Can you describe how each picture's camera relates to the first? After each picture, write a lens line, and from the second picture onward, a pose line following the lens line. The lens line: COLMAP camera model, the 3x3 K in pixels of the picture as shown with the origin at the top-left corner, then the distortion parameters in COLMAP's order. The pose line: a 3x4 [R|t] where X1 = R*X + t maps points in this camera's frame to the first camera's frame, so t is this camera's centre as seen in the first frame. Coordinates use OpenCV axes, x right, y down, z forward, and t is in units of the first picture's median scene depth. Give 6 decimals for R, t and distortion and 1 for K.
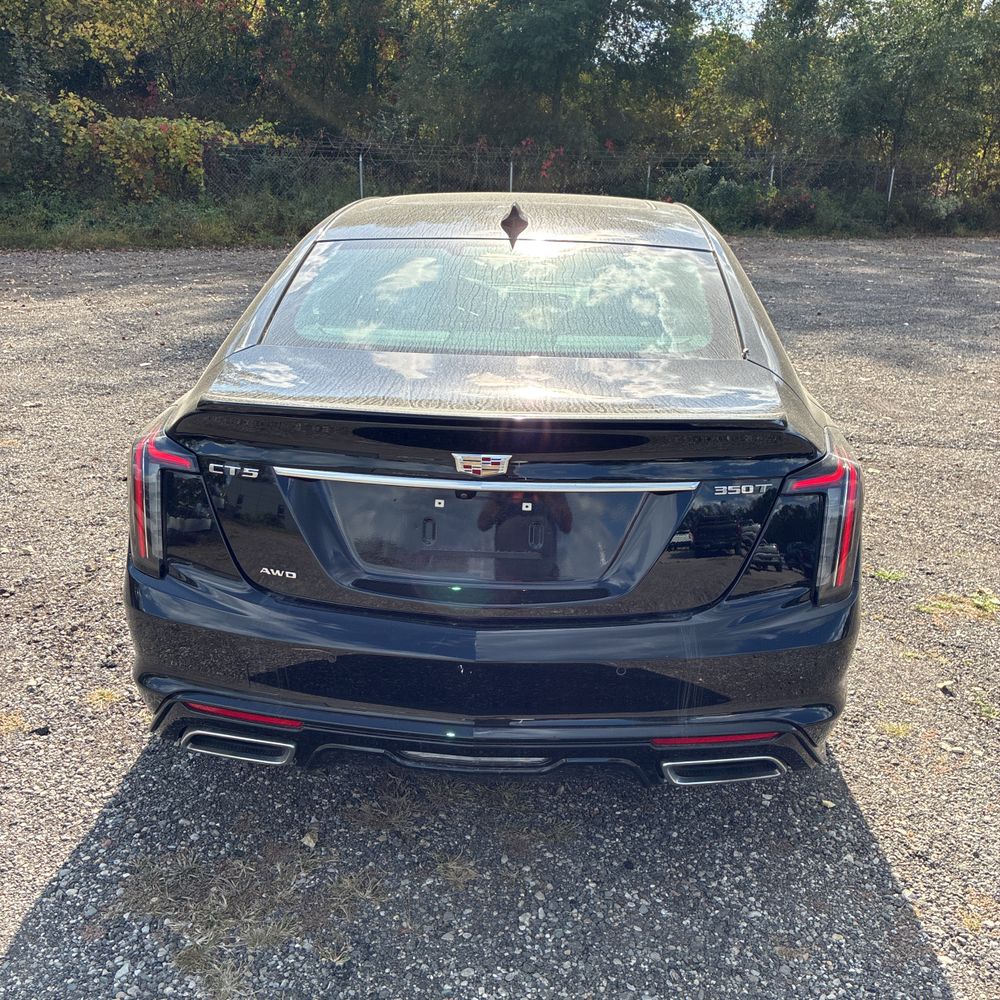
lens RADIAL K [[1028.8, 0, 502.4], [0, 1028.8, 480.5], [0, 0, 1]] dist [0.028223, 0.009990]
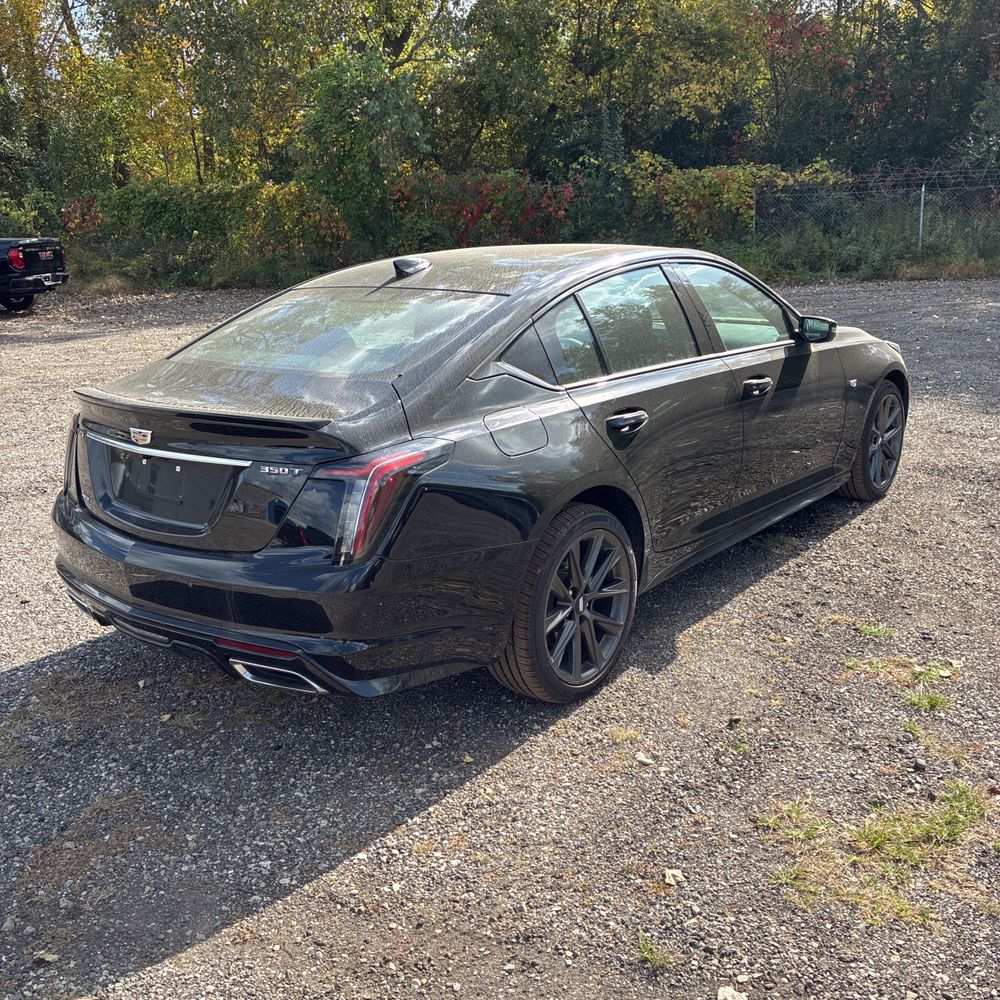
lens RADIAL K [[1042.6, 0, 509.0], [0, 1042.6, 510.9], [0, 0, 1]] dist [-0.011666, 0.048279]
pose [[0.808076, 0.110877, -0.578549, 0.159827], [-0.114703, 0.992944, 0.030085, -0.001765], [0.577803, 0.042050, 0.815092, 0.006895]]
